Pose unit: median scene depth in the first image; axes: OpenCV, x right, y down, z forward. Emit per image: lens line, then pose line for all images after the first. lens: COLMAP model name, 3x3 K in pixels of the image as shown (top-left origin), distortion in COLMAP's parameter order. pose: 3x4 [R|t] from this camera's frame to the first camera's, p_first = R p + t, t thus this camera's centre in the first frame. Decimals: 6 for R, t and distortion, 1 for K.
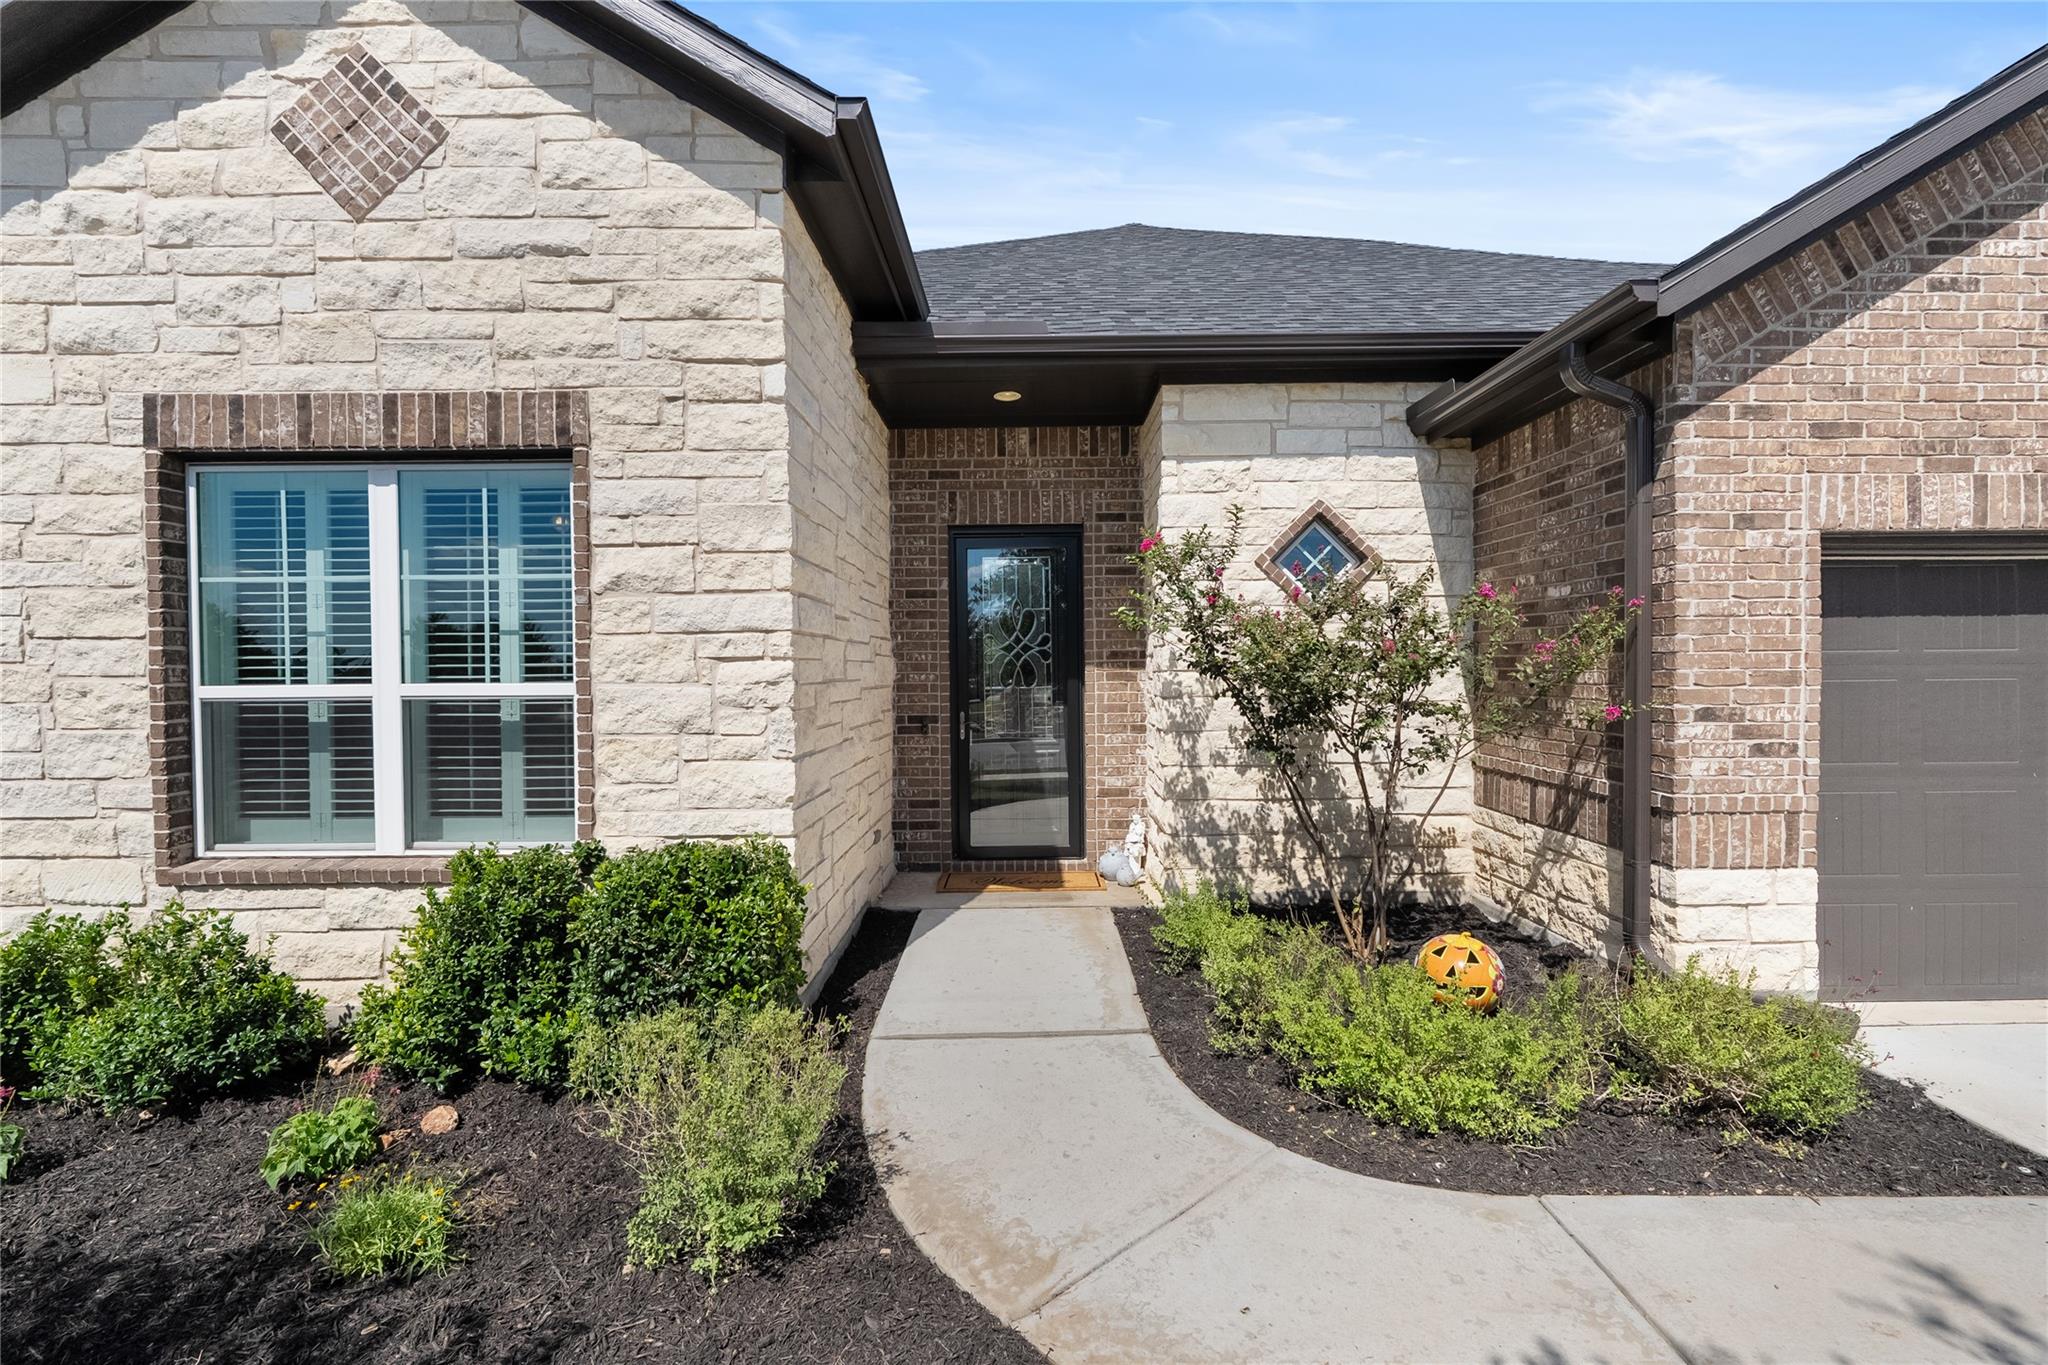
lens RADIAL K [[900.3, 0, 1033.5], [0, 900.3, 681.0], [0, 0, 1]] dist [-0.002727, -0.000261]
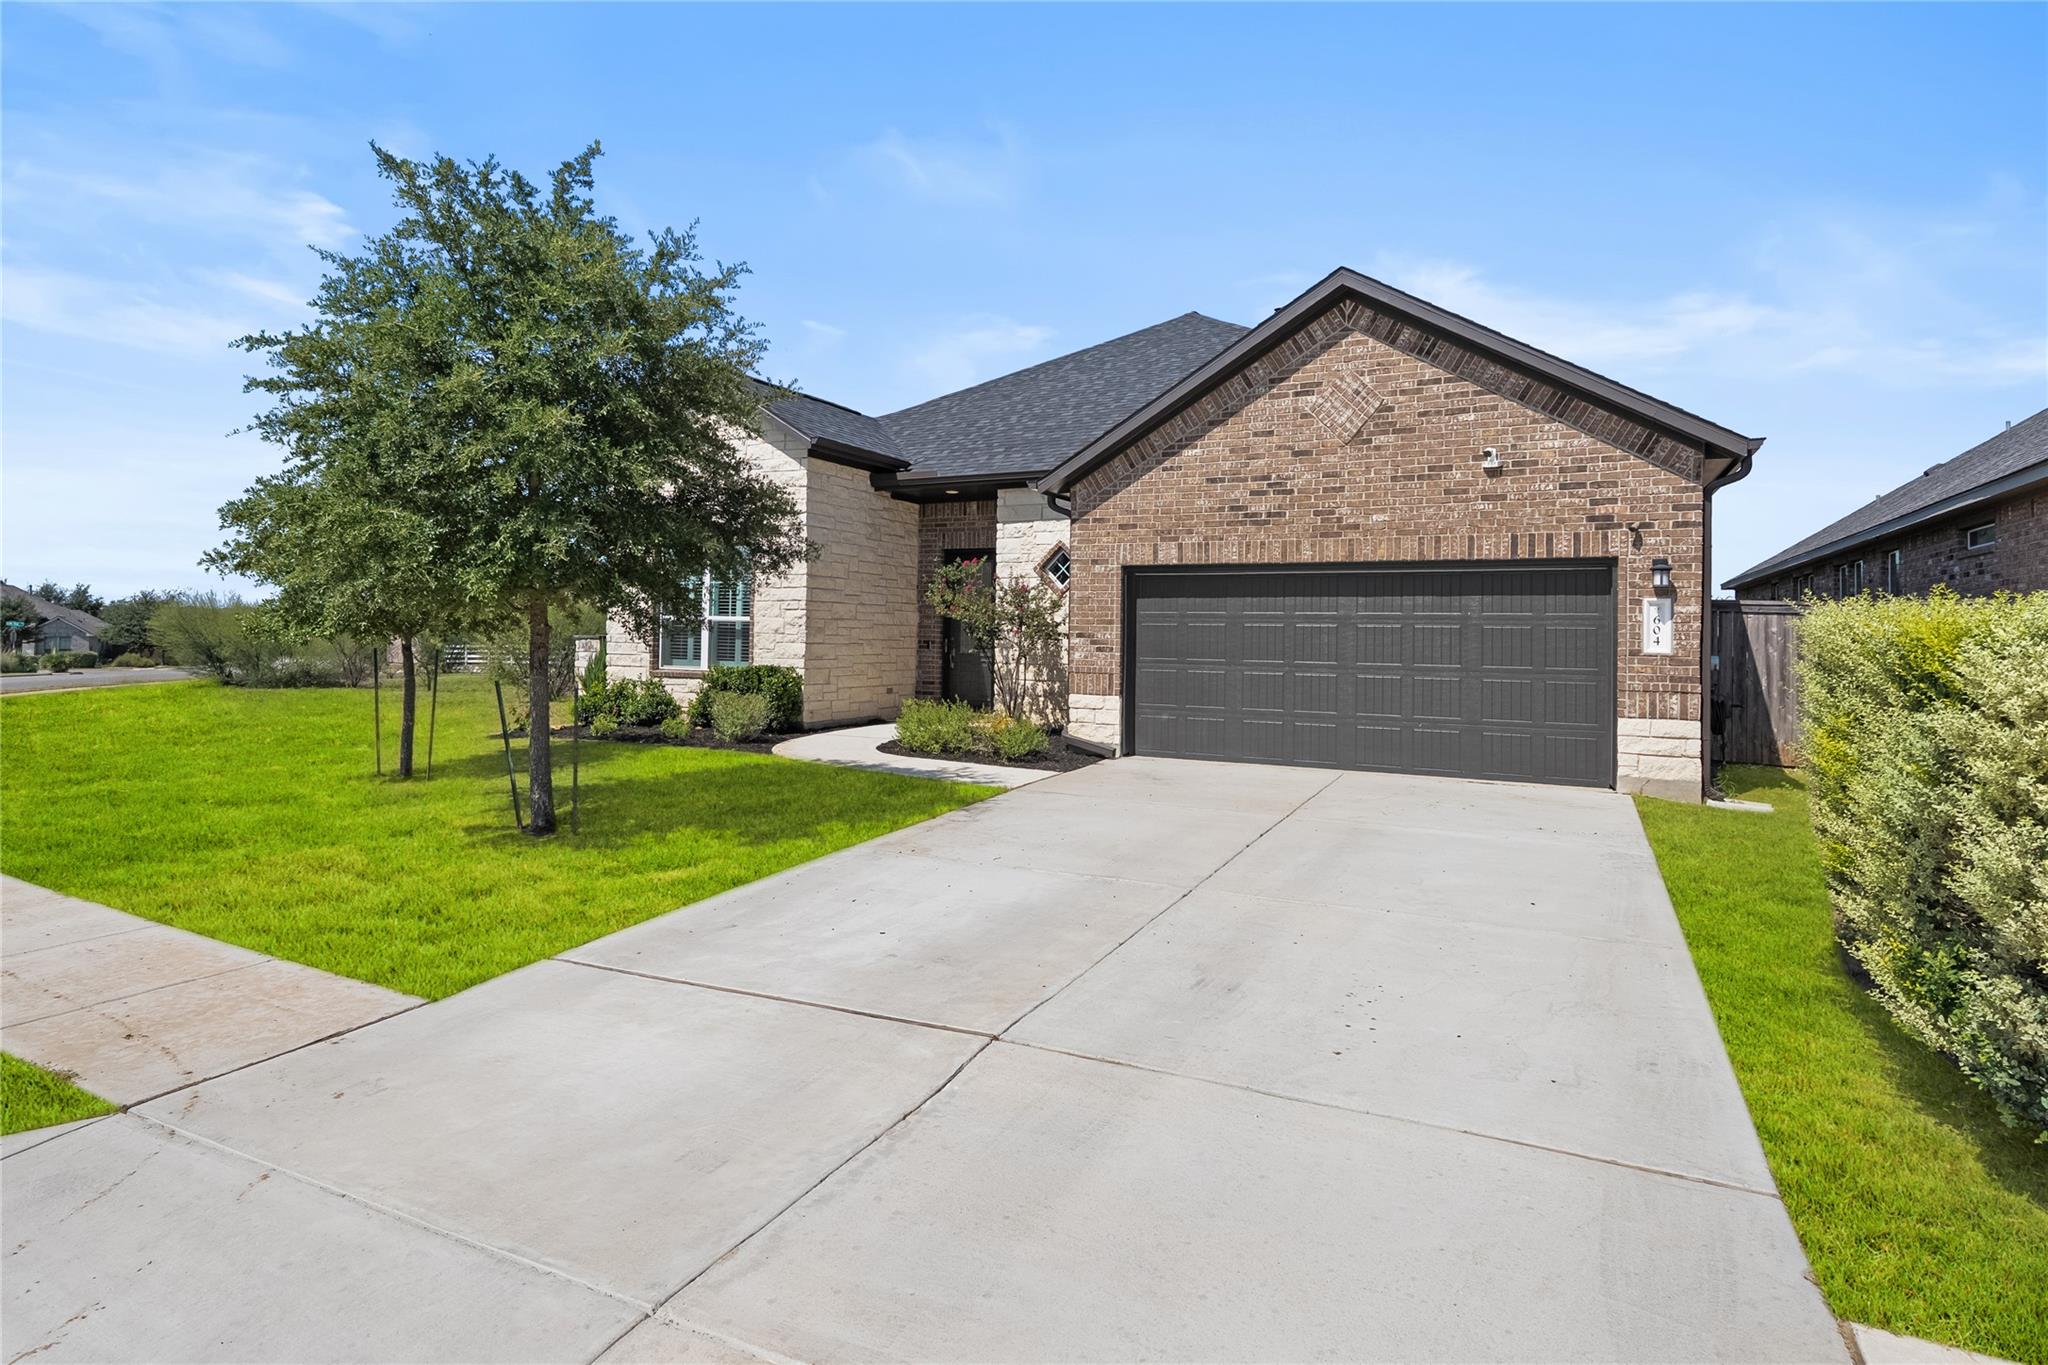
lens RADIAL K [[1032.2, 0, 1004.6], [0, 1032.2, 617.8], [0, 0, 1]] dist [-0.006700, -0.000763]
pose [[0.887455, 0.016151, -0.460612, 1.933769], [-0.030558, 0.999249, -0.023838, 0.065440], [0.459881, 0.035230, 0.887281, -1.777468]]
